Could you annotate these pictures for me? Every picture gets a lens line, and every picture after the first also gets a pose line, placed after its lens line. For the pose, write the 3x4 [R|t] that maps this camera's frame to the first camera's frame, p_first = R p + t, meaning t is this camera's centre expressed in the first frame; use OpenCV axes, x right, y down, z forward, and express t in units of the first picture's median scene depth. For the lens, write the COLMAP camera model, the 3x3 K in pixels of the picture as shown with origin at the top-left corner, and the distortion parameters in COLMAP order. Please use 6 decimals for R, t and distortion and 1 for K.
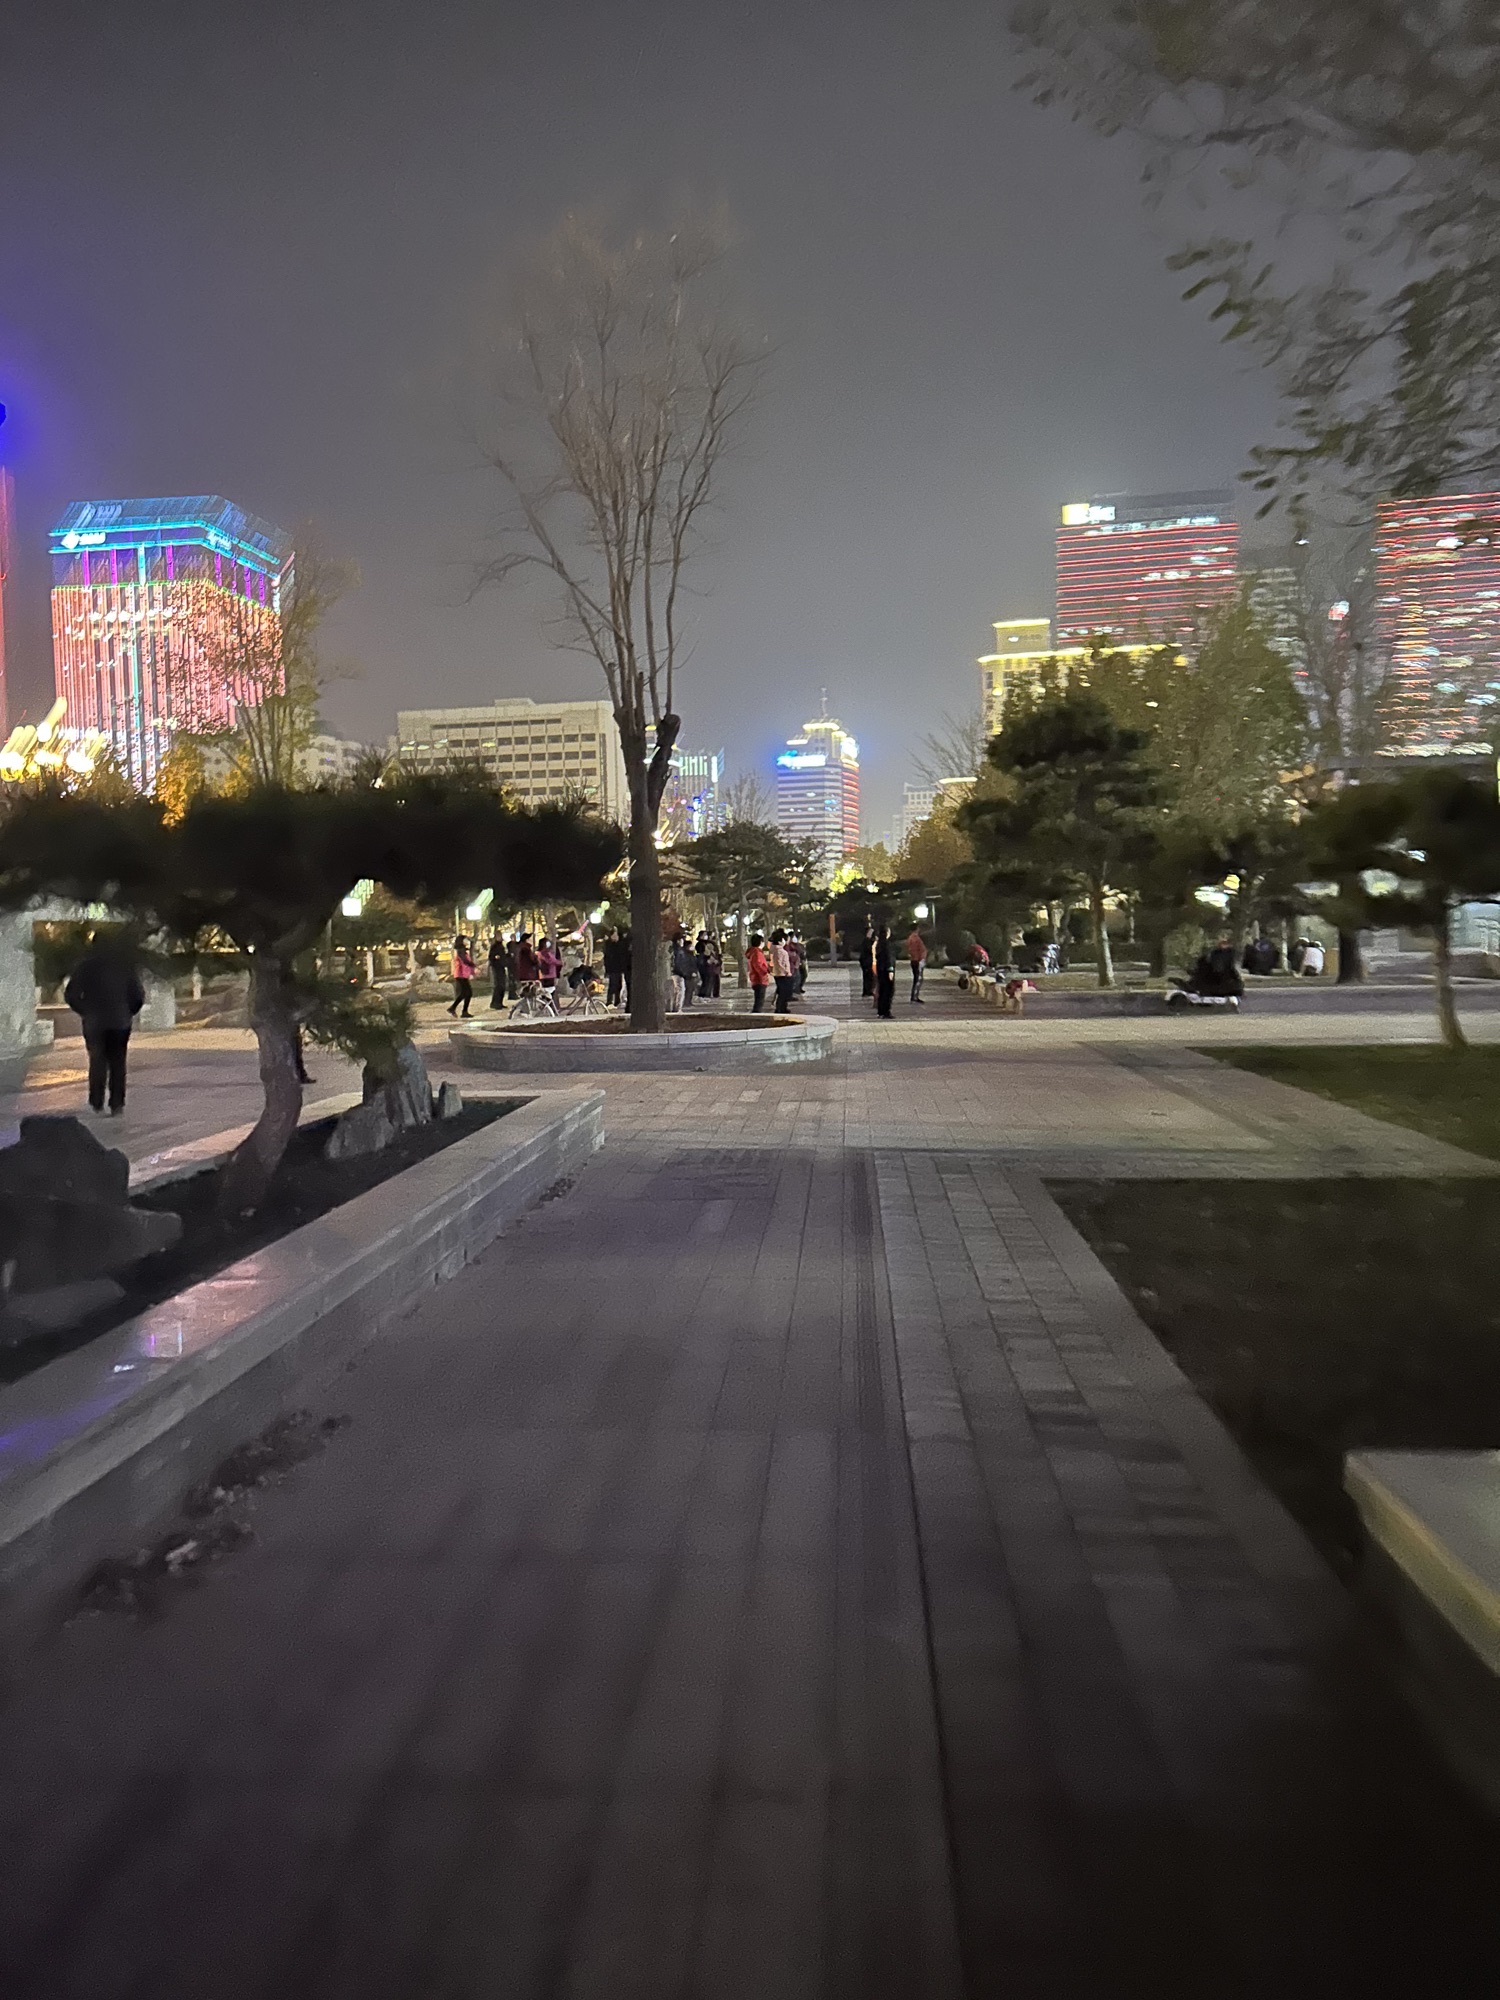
lens RADIAL K [[1479.7, 0, 734.5], [0, 1479.7, 1009.6], [0, 0, 1]] dist [0.114163, -0.226770]
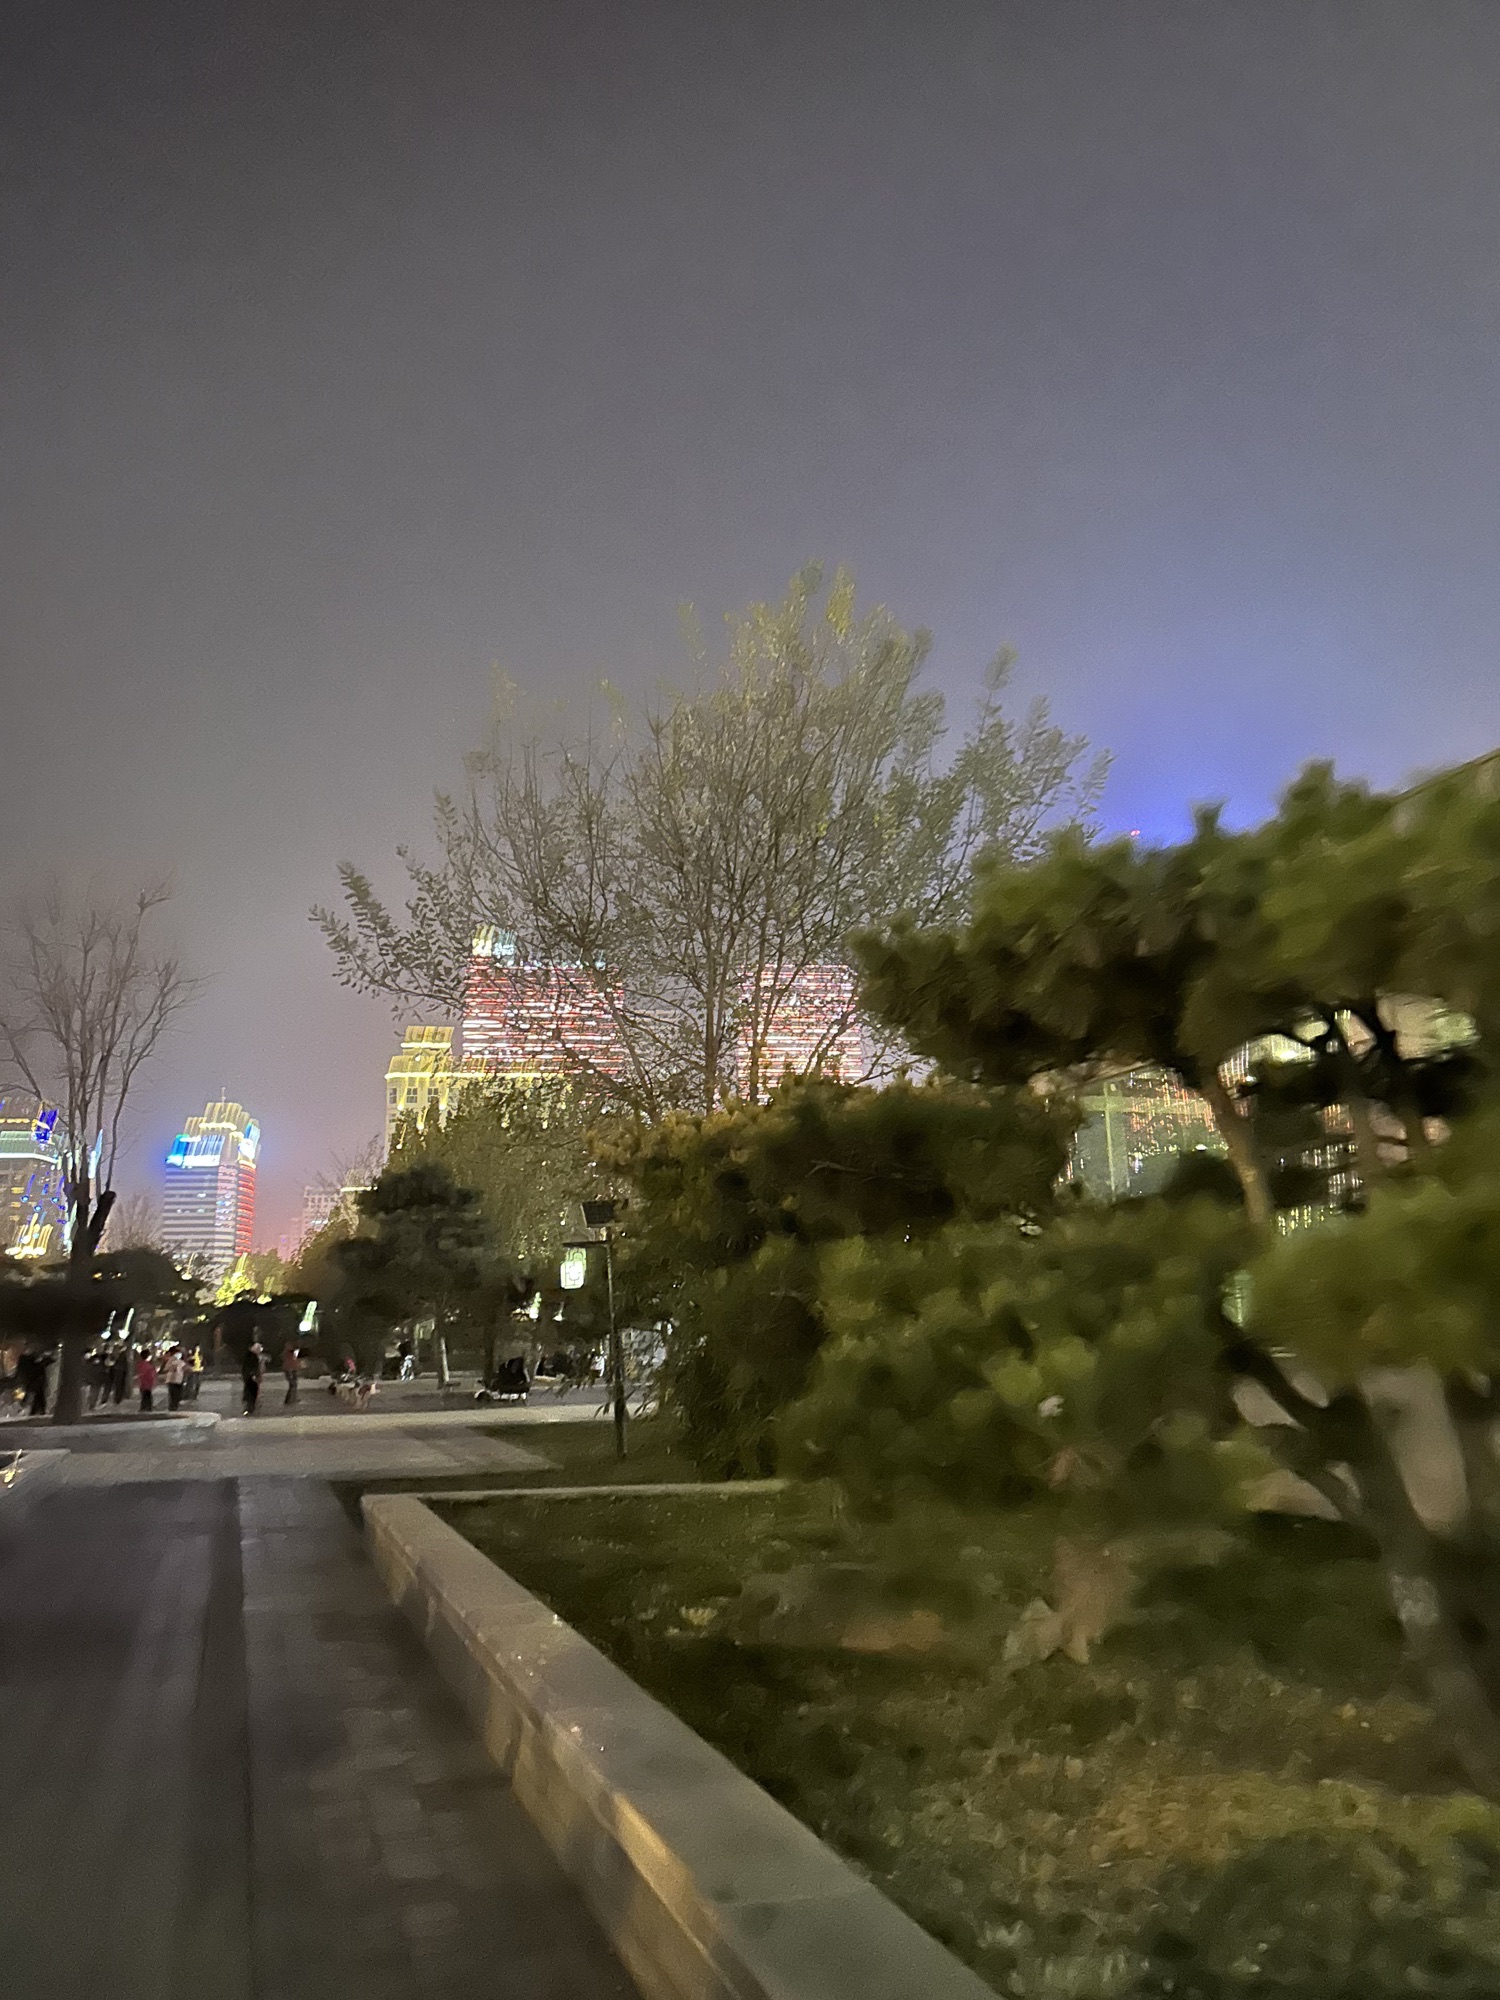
lens RADIAL K [[1479.7, 0, 734.5], [0, 1479.7, 1009.6], [0, 0, 1]] dist [0.114163, -0.226770]
pose [[0.924111, 0.080304, 0.373591, -0.024022], [0.022824, 0.964324, -0.263738, 0.014266], [-0.381442, 0.252250, 0.889310, -0.318982]]
